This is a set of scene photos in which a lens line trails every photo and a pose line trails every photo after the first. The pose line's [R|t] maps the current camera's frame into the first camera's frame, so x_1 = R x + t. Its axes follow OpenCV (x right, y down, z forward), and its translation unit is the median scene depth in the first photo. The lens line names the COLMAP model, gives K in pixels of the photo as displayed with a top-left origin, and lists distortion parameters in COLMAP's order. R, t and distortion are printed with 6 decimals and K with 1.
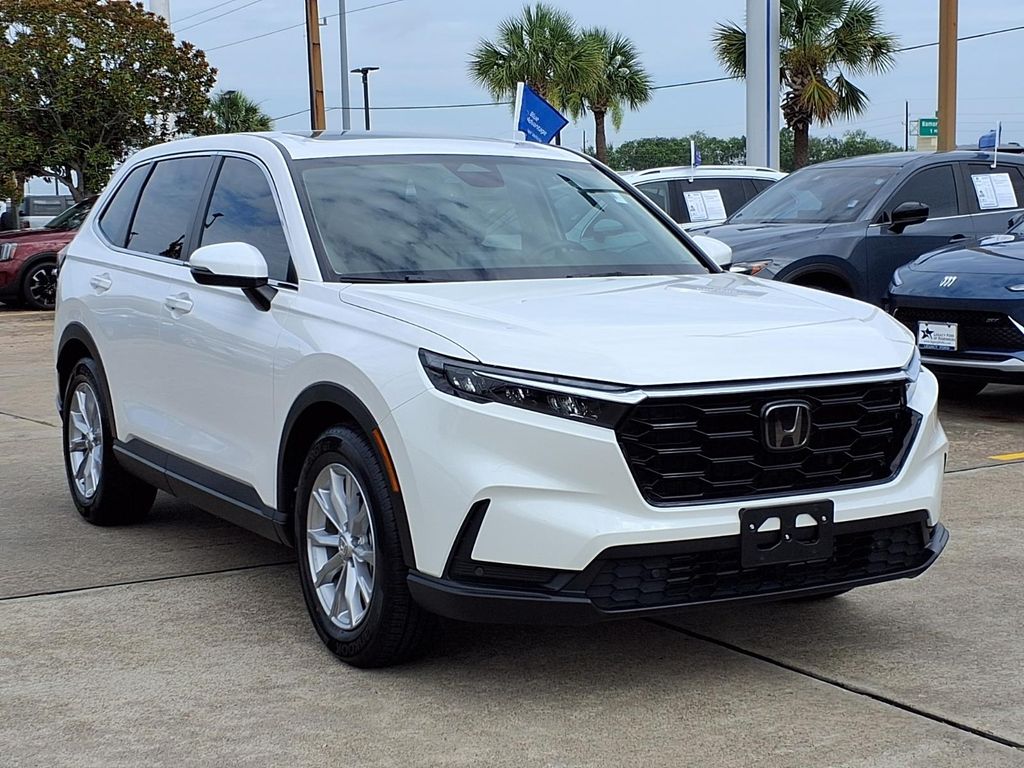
lens RADIAL K [[1493.0, 0, 478.6], [0, 1493.0, 384.6], [0, 0, 1]] dist [0.095864, 0.028556]
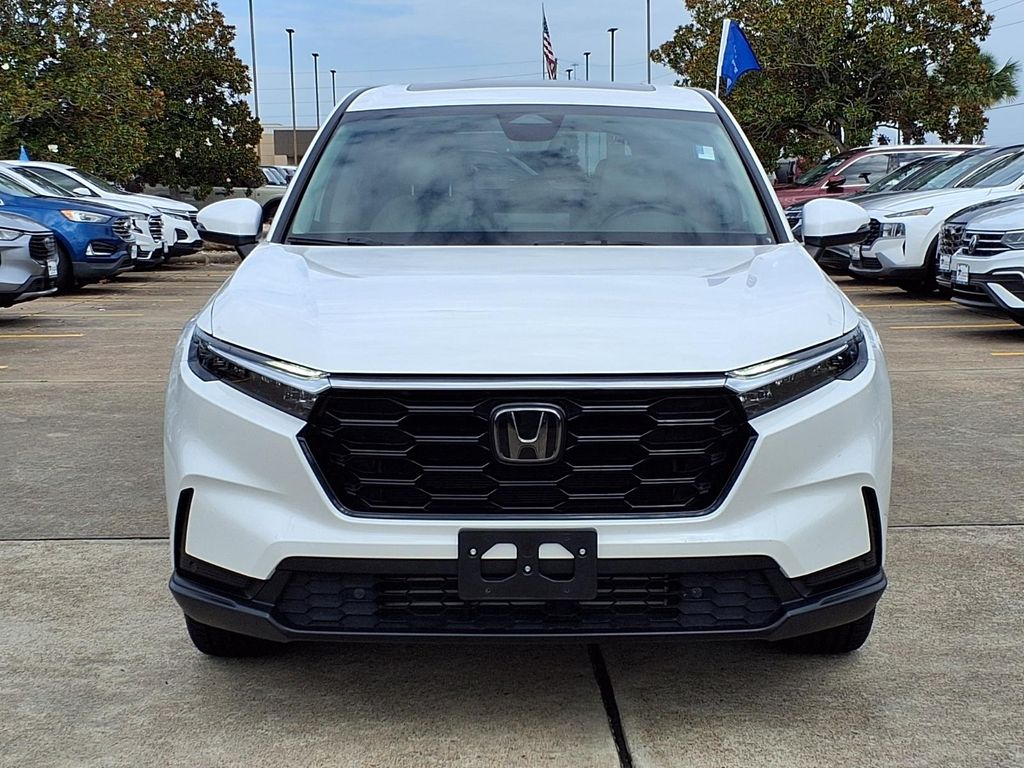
lens RADIAL K [[1493.0, 0, 478.6], [0, 1493.0, 384.6], [0, 0, 1]] dist [0.095864, 0.028556]
pose [[0.894059, 0.065680, -0.443109, 0.538964], [-0.052835, 0.997749, 0.041287, -0.031117], [0.444823, -0.013501, 0.895517, 0.261613]]
